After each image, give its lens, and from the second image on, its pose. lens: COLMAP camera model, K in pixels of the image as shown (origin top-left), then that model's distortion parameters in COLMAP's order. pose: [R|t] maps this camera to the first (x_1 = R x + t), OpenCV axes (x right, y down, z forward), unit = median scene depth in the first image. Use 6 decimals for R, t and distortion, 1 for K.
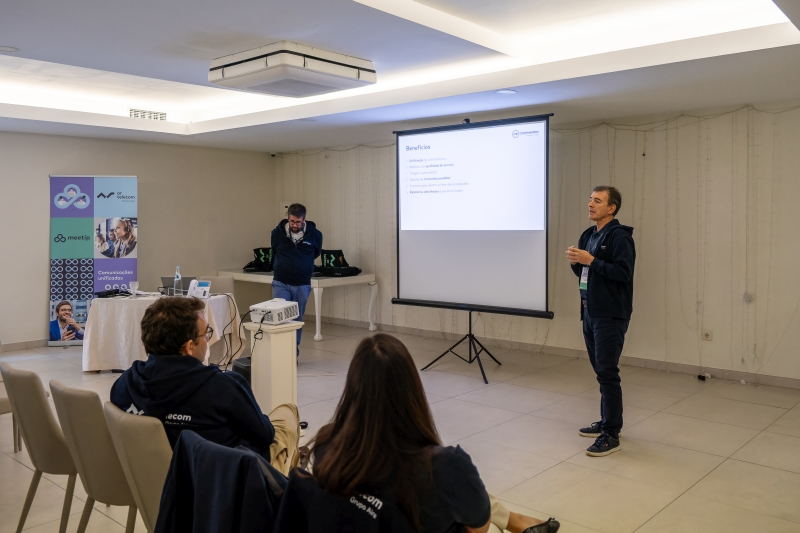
lens RADIAL K [[676.8, 0, 418.8], [0, 676.8, 239.1], [0, 0, 1]] dist [0.000059, -0.004122]
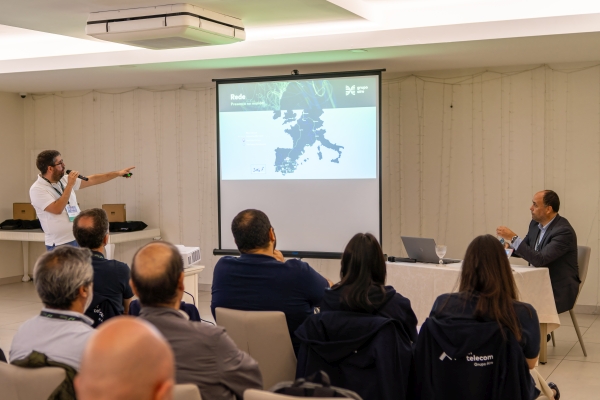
lens RADIAL K [[840.7, 0, 300.0], [0, 840.7, 200.0], [0, 0, 1]] dist [-0.001029, -0.027198]
pose [[0.965637, -0.017612, 0.259296, -0.257724], [0.015047, 0.999816, 0.011874, 0.003333], [-0.259457, -0.007564, 0.965725, -0.229411]]
